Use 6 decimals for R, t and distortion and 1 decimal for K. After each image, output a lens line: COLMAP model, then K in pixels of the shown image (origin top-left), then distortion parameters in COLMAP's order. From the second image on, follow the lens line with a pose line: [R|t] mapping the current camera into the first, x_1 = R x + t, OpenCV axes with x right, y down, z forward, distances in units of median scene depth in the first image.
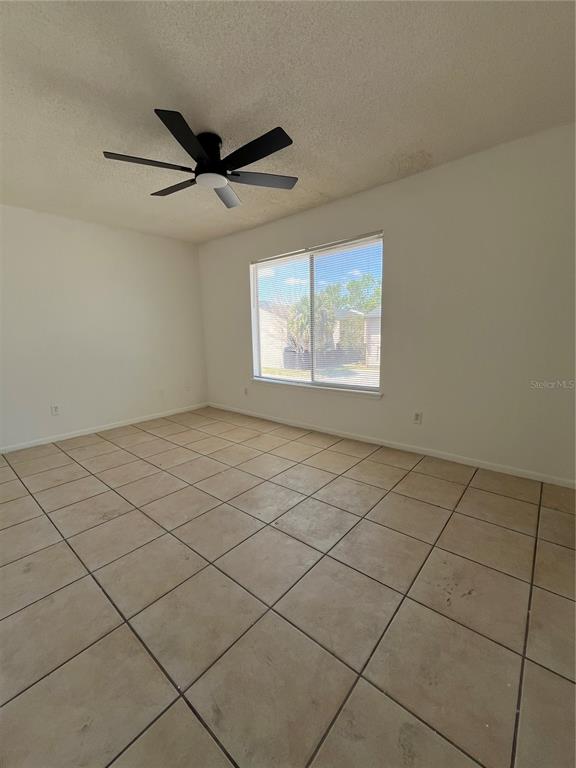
lens RADIAL K [[312.1, 0, 288.0], [0, 312.1, 384.0], [0, 0, 1]] dist [-0.003239, -0.000370]
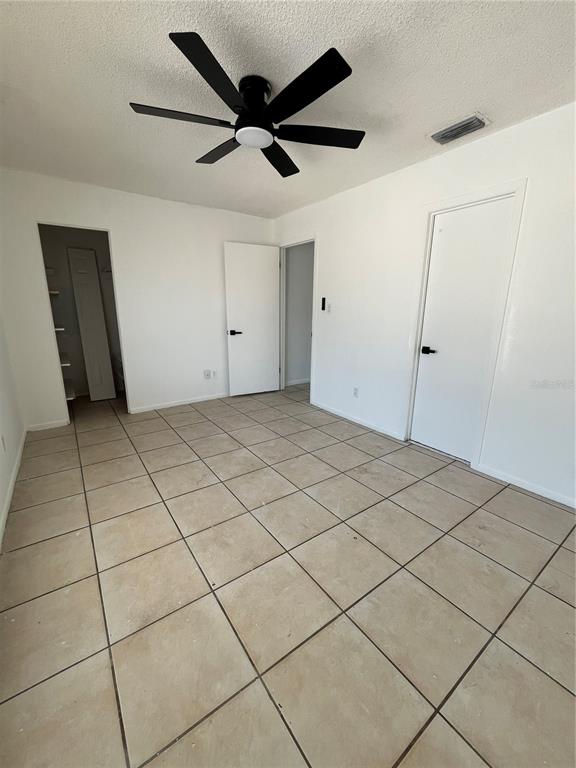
lens RADIAL K [[312.1, 0, 288.0], [0, 312.1, 384.0], [0, 0, 1]] dist [-0.003239, -0.000370]
pose [[-0.970304, -0.046363, 0.237403, -0.542458], [0.051399, 0.919527, 0.389652, -0.363307], [-0.236364, 0.390284, -0.889837, 1.932321]]
